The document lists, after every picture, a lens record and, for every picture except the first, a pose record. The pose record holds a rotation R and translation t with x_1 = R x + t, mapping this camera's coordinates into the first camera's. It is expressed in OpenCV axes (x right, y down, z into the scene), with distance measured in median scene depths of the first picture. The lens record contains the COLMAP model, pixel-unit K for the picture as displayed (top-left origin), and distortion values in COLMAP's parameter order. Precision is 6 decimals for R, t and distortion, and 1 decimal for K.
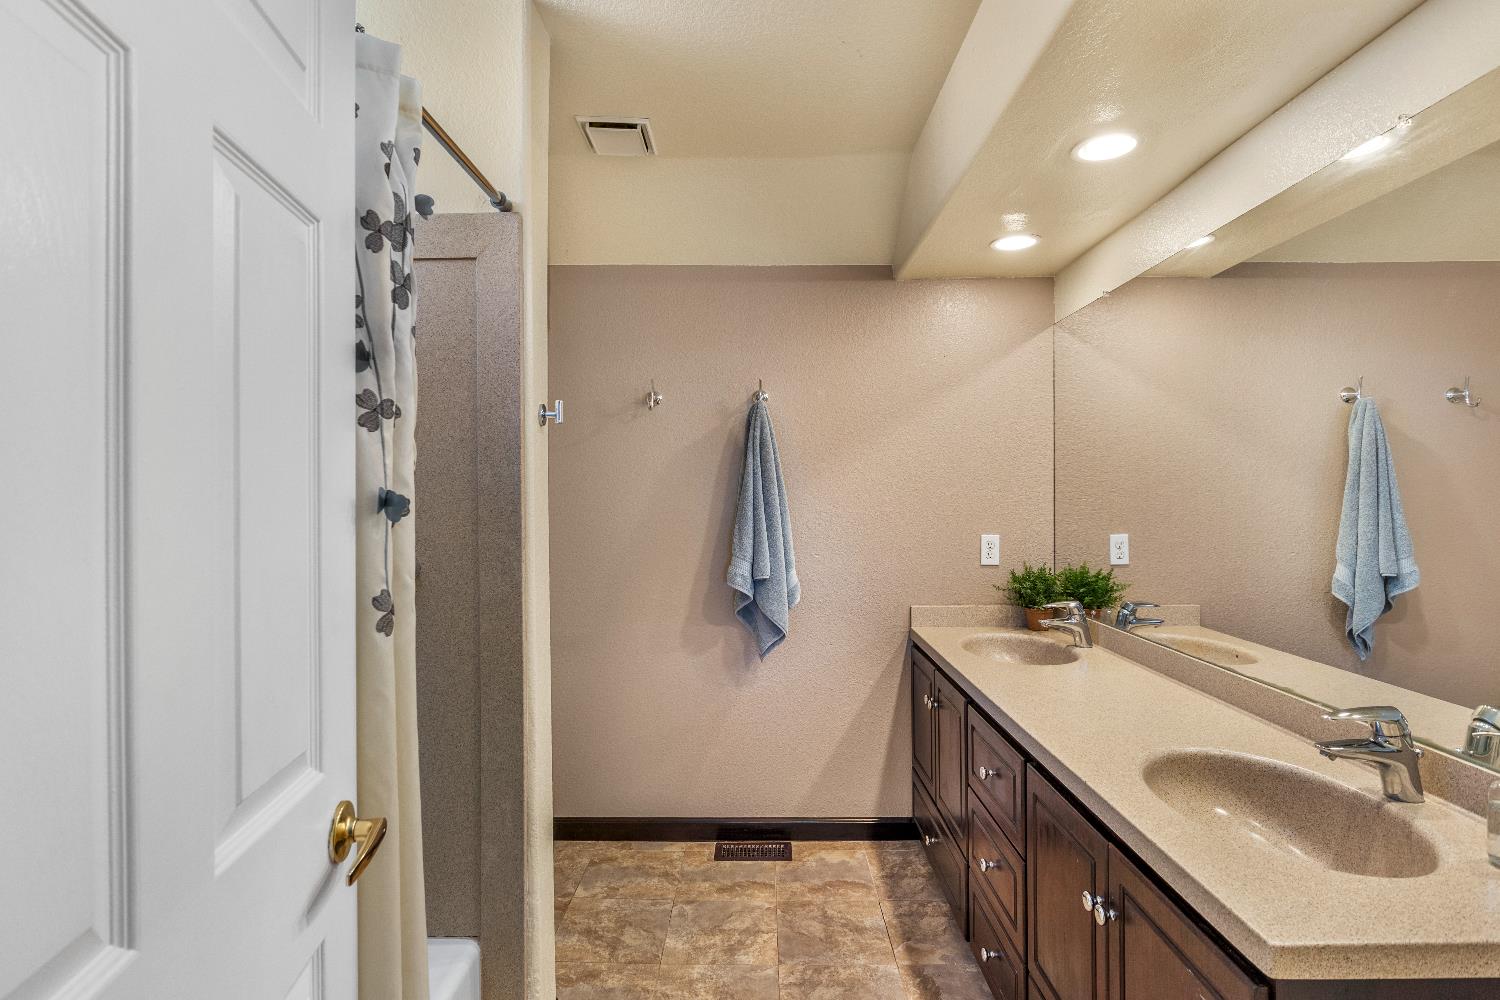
lens RADIAL K [[752.0, 0, 757.9], [0, 752.0, 482.7], [0, 0, 1]] dist [-0.000911, -0.000114]
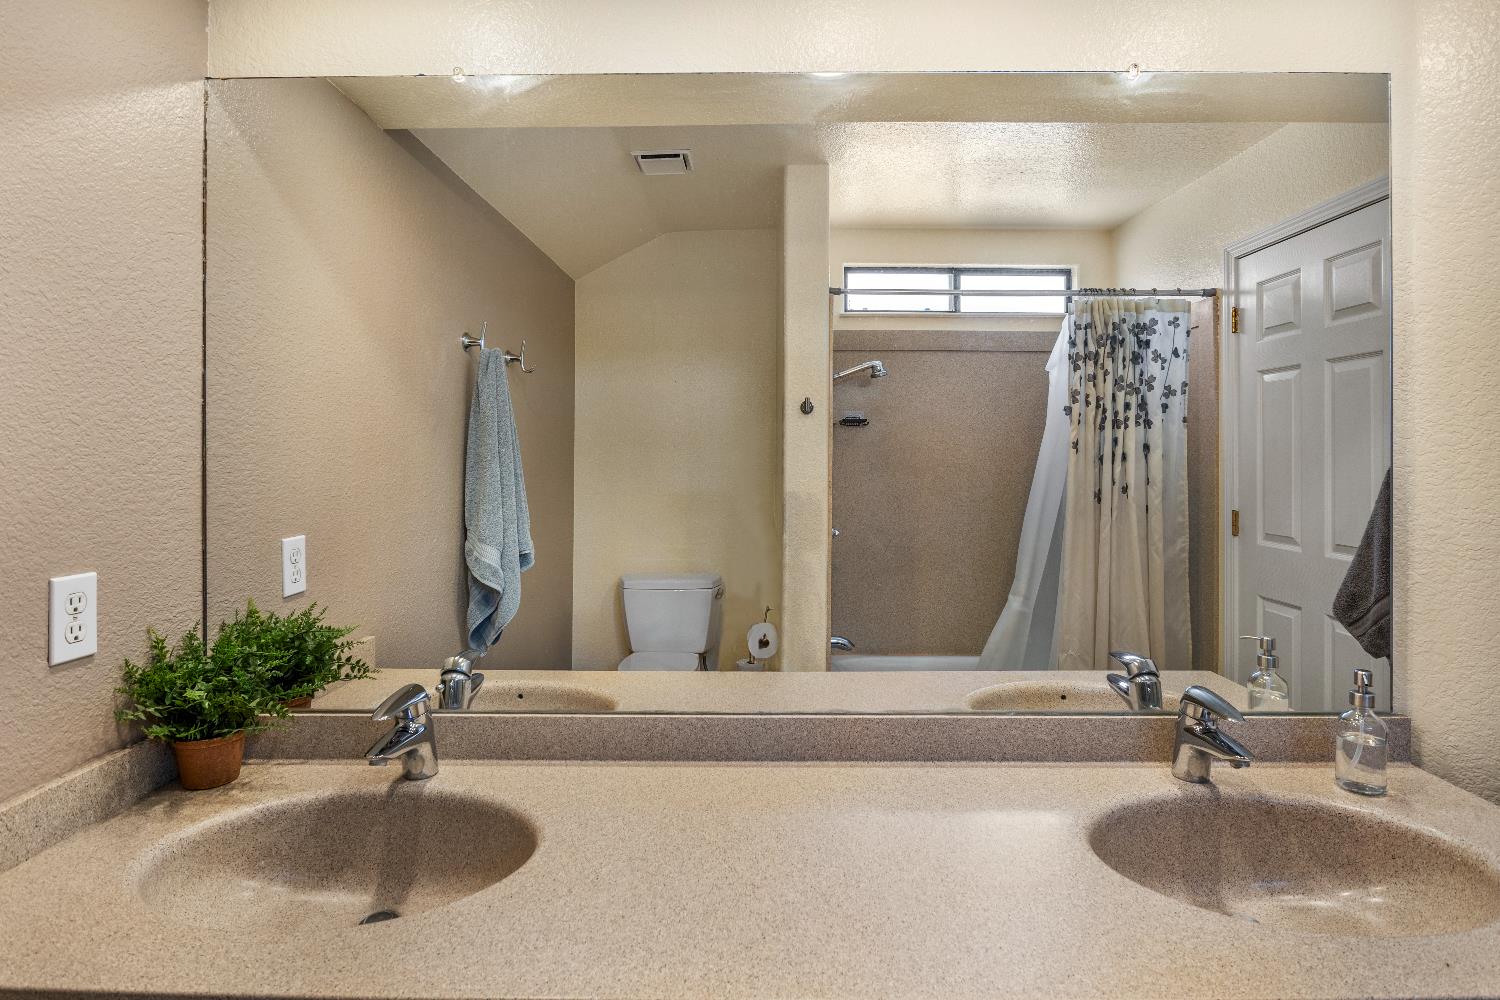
lens RADIAL K [[751.5, 0, 749.8], [0, 751.5, 468.5], [0, 0, 1]] dist [-0.003839, 0.000070]
pose [[0.009444, -0.010928, 0.999896, -0.040026], [-0.014451, 0.999834, 0.011063, 0.010887], [-0.999851, -0.014554, 0.009284, 0.680346]]
